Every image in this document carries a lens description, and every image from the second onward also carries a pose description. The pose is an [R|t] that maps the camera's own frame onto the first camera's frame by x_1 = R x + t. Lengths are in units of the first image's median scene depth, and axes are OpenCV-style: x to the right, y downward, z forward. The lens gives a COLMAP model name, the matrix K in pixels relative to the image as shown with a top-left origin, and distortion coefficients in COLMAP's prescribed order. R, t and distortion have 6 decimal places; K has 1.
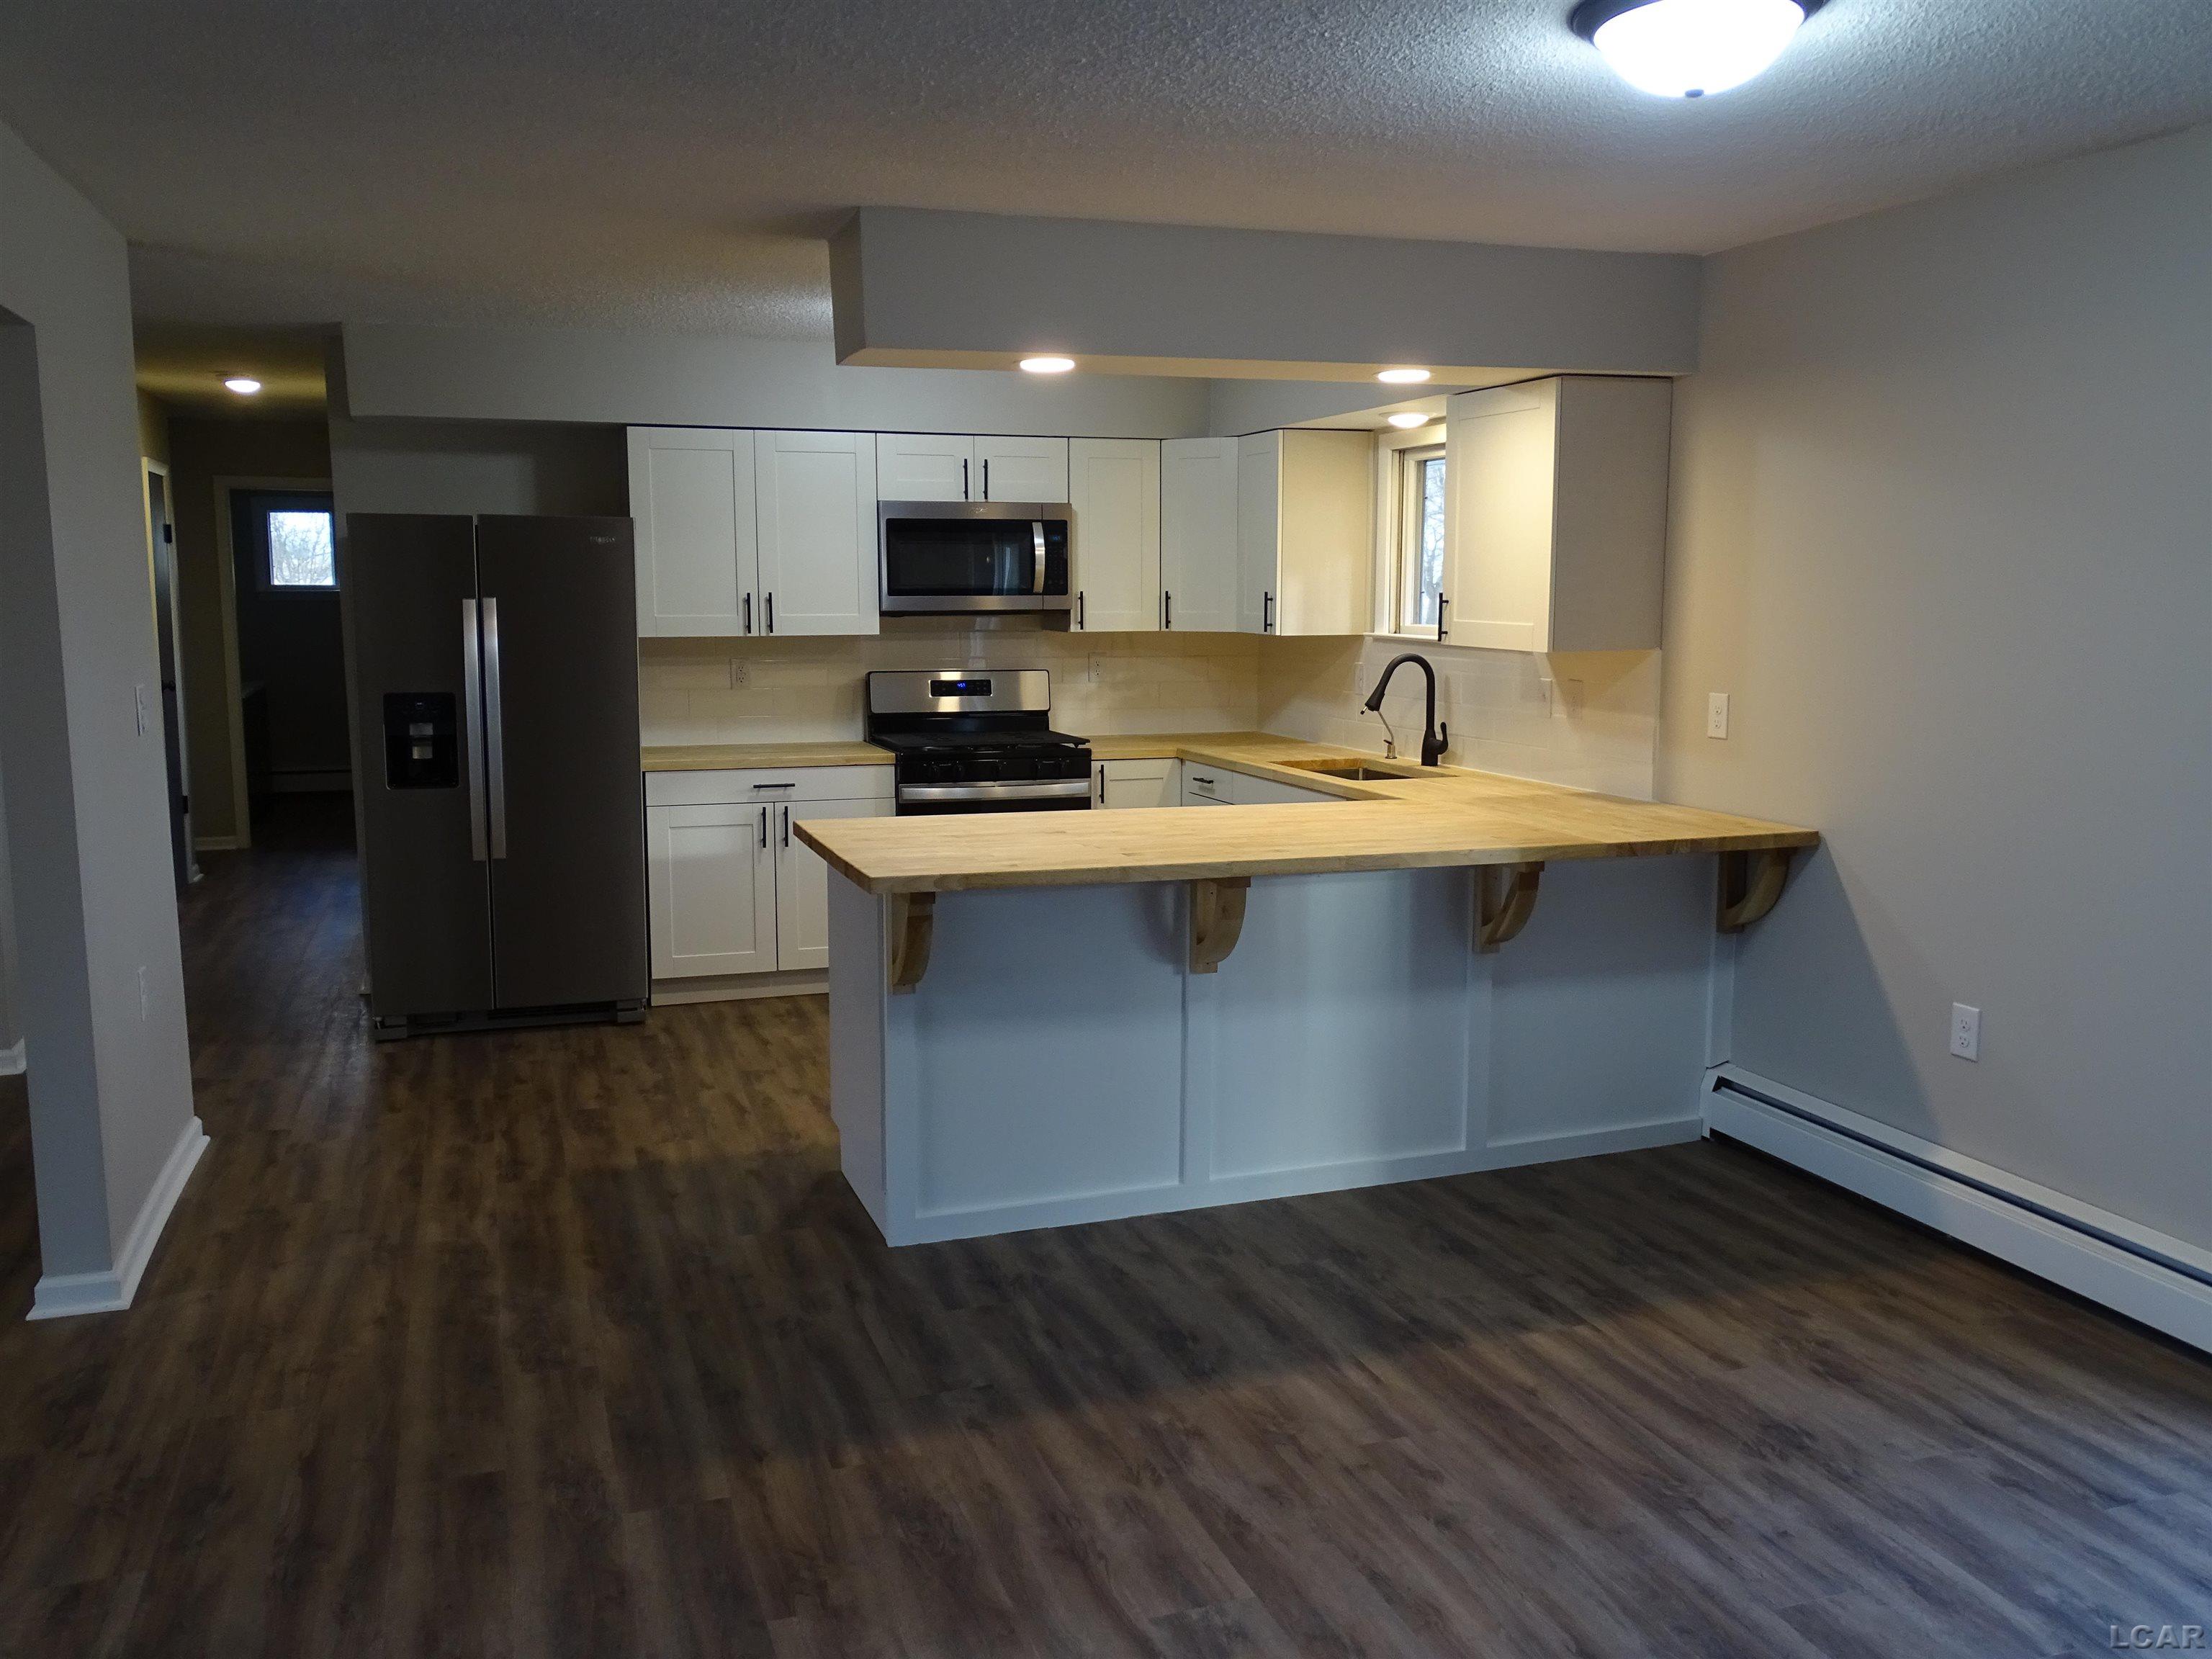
lens RADIAL K [[1780.1, 0, 1103.2], [0, 1780.1, 828.1], [0, 0, 1]] dist [0.005890, -0.004644]
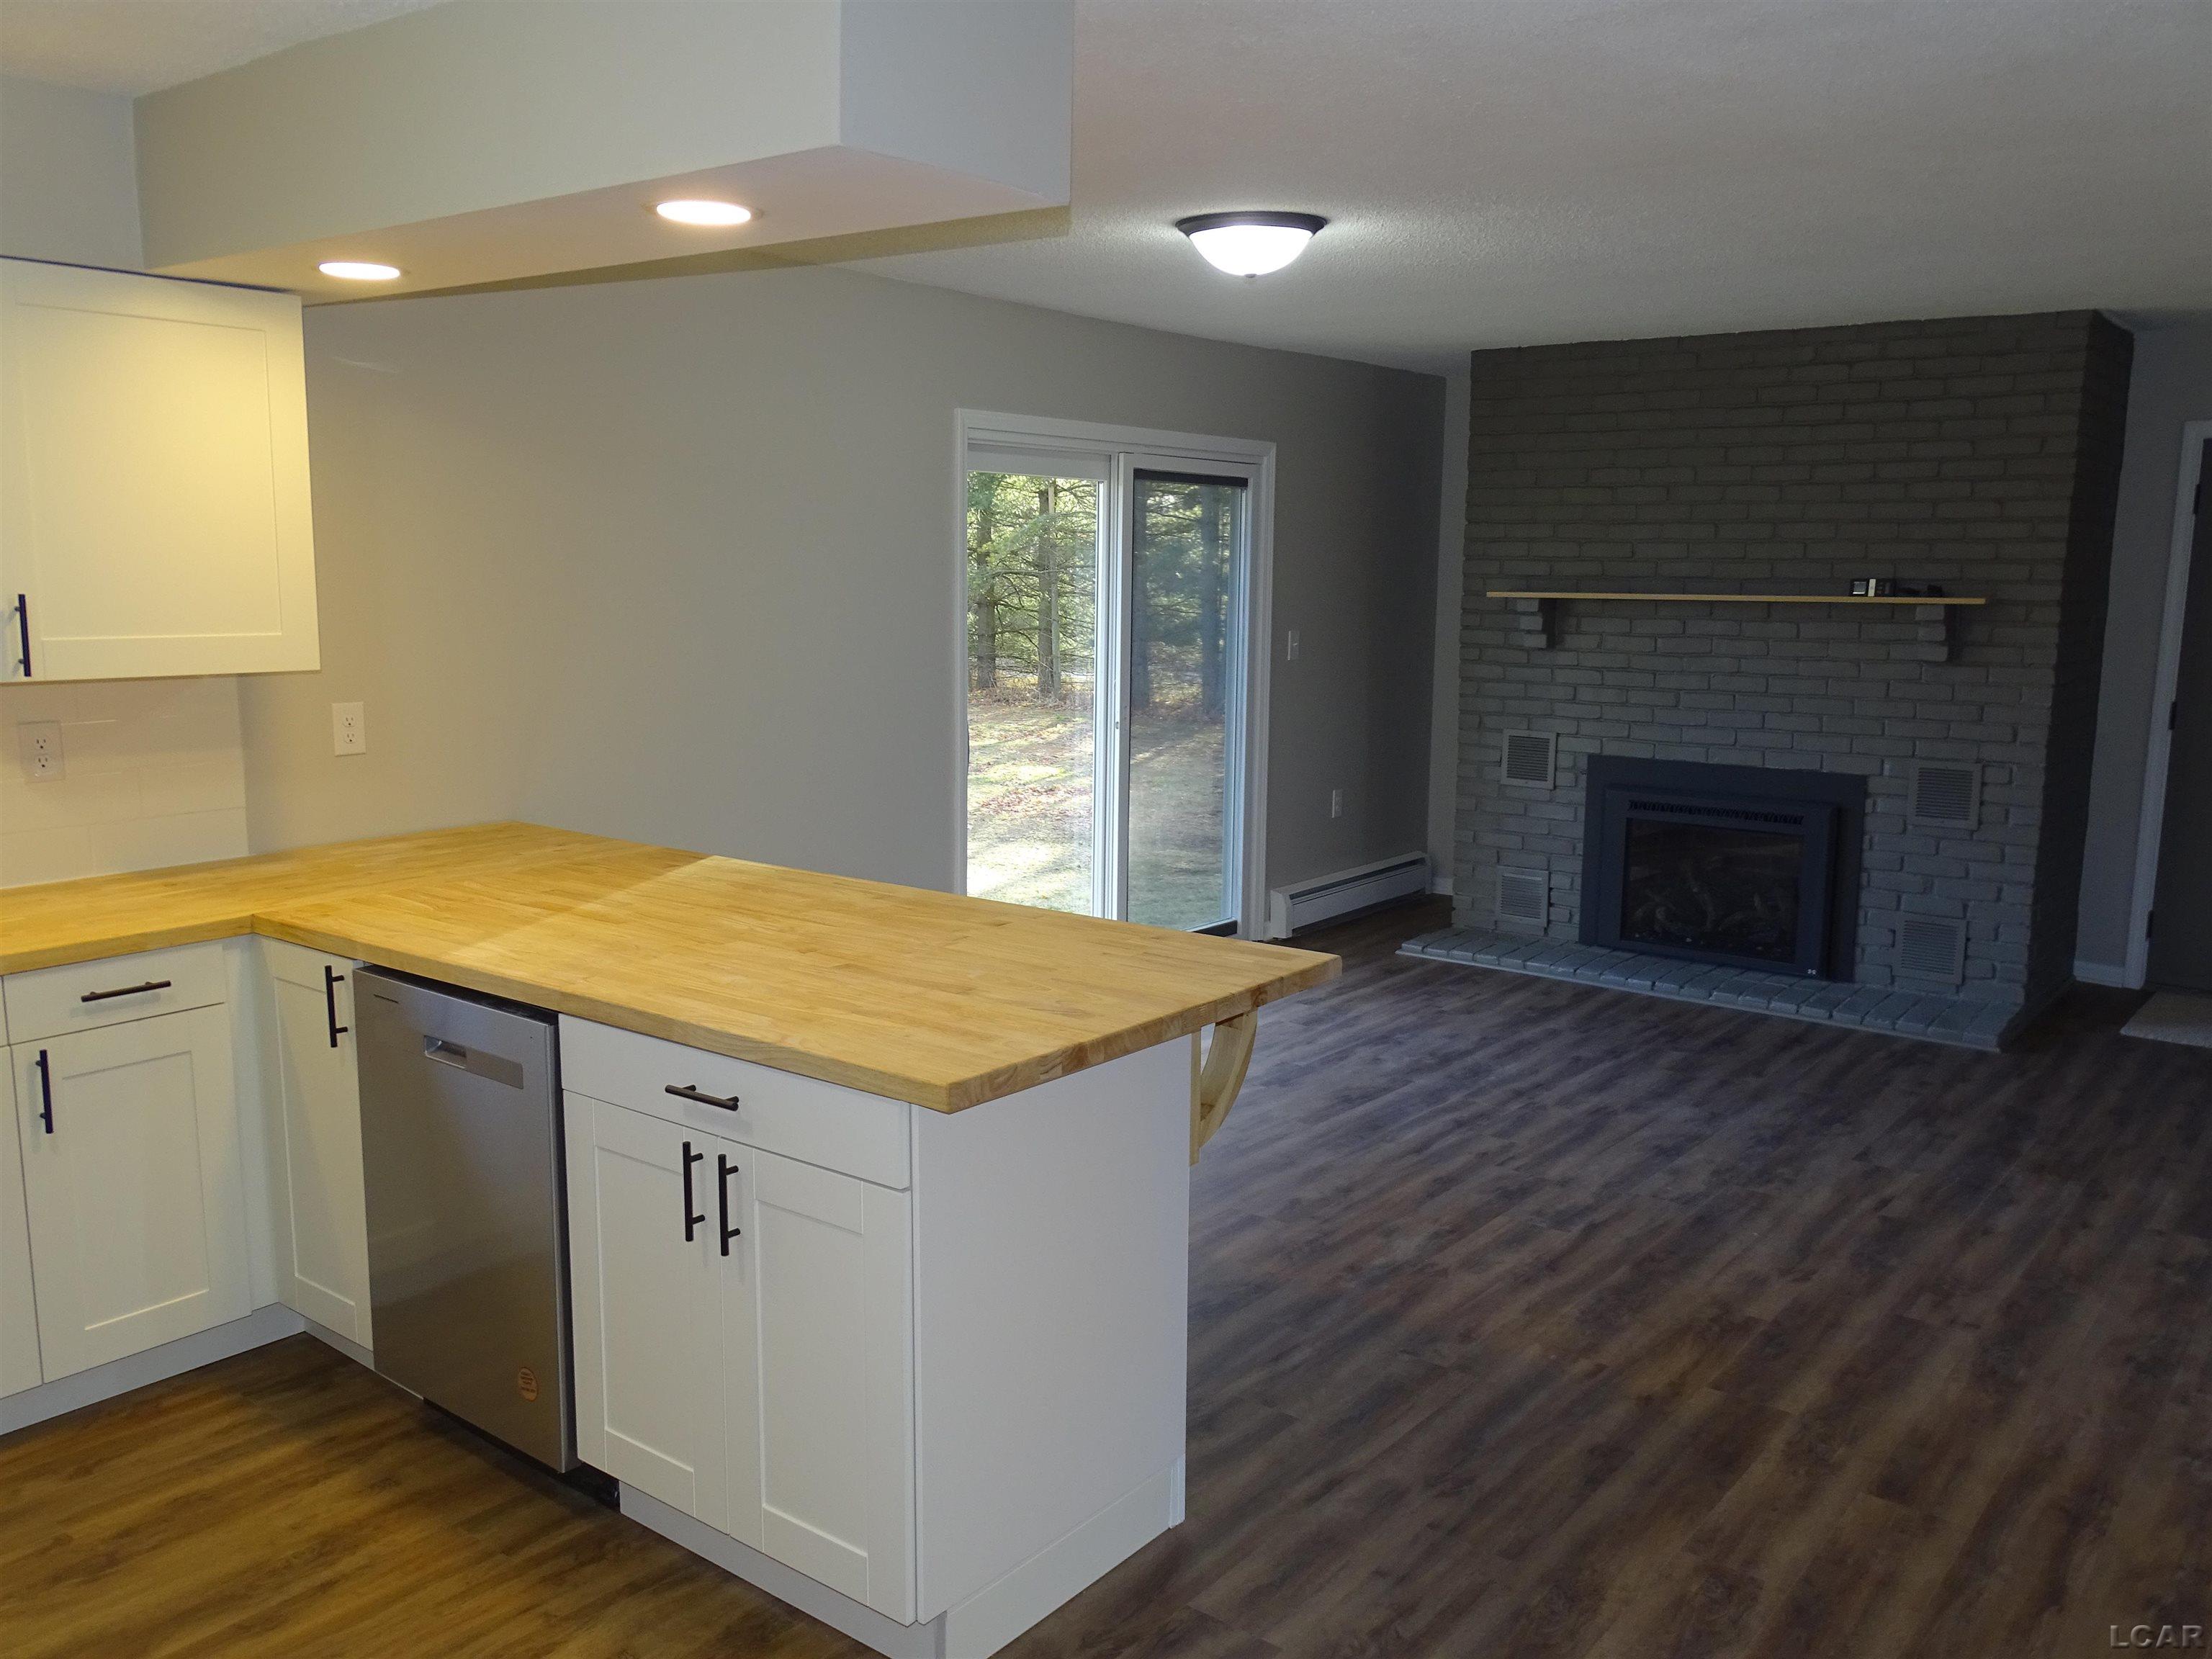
lens RADIAL K [[1780.1, 0, 1114.6], [0, 1780.1, 834.0], [0, 0, 1]] dist [0.005890, -0.004644]
pose [[-0.536365, -0.137527, 0.832706, -0.697342], [0.104762, 0.968155, 0.227377, -0.208111], [-0.837459, 0.209193, -0.504877, 1.392118]]
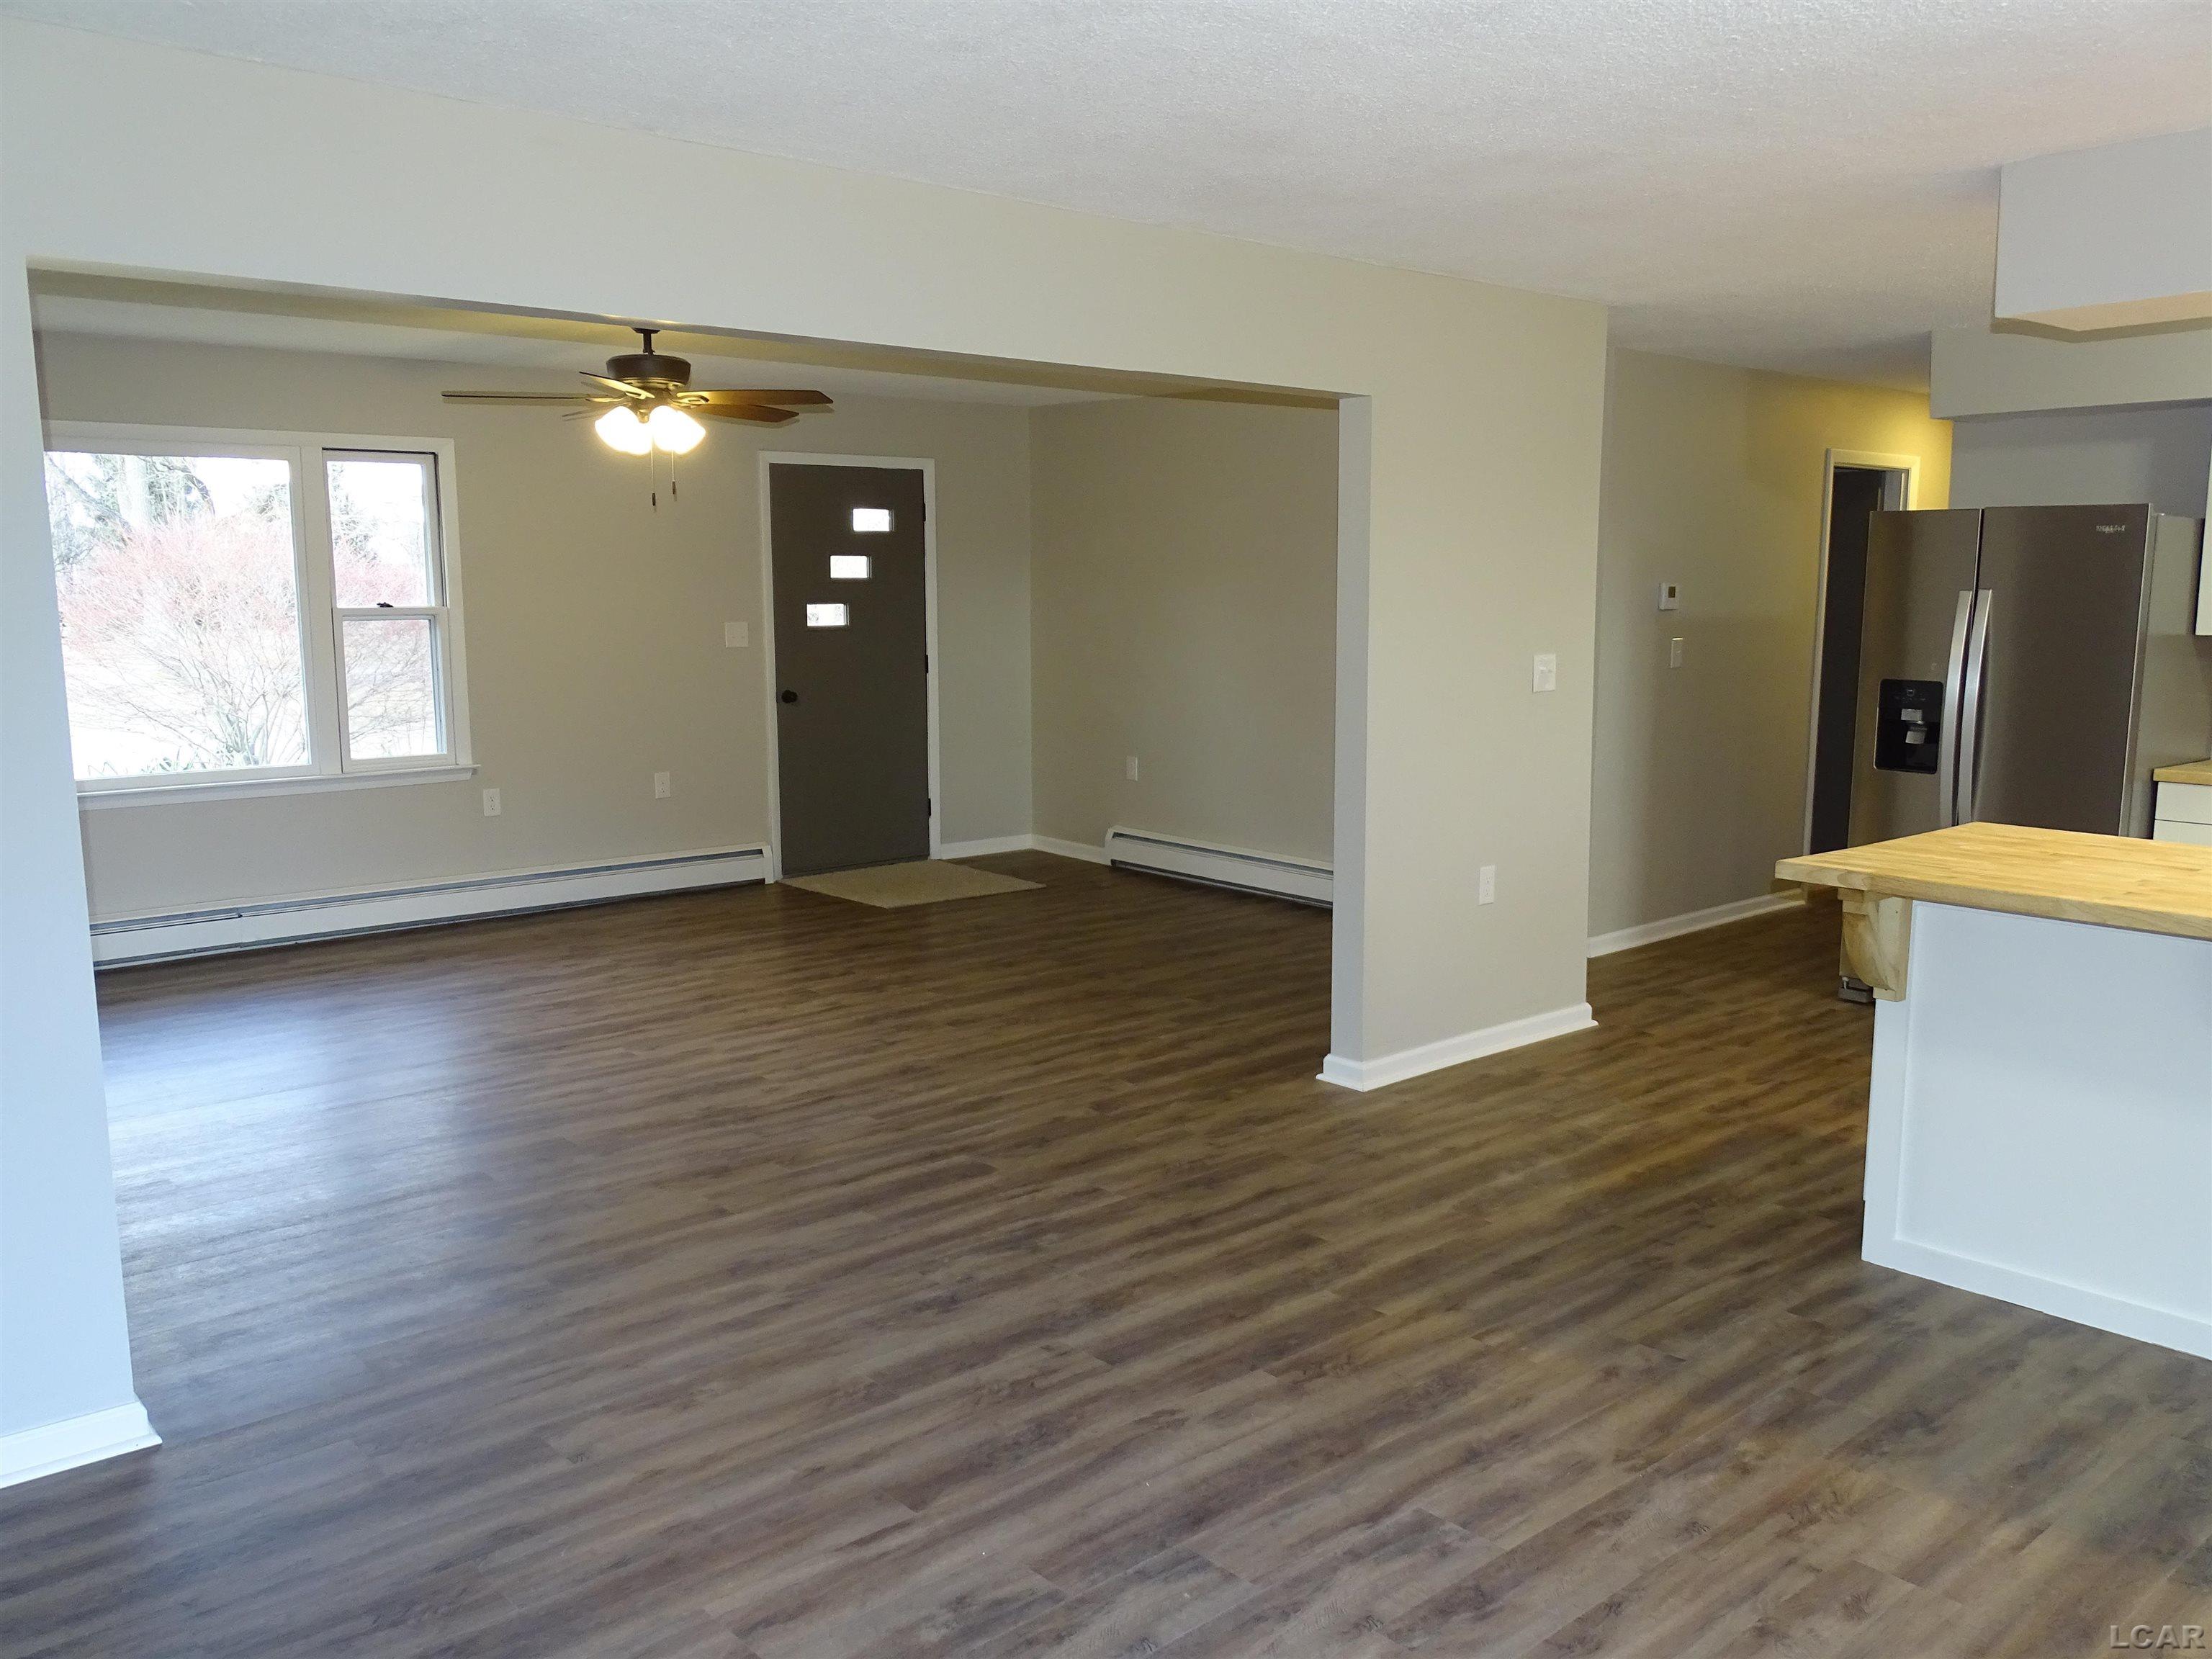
lens RADIAL K [[1780.1, 0, 1106.4], [0, 1780.1, 834.2], [0, 0, 1]] dist [0.005890, -0.004644]
pose [[0.374141, 0.127546, -0.918559, 0.611039], [-0.125486, 0.988350, 0.086125, -0.025044], [0.918843, 0.083043, 0.385788, 0.244252]]
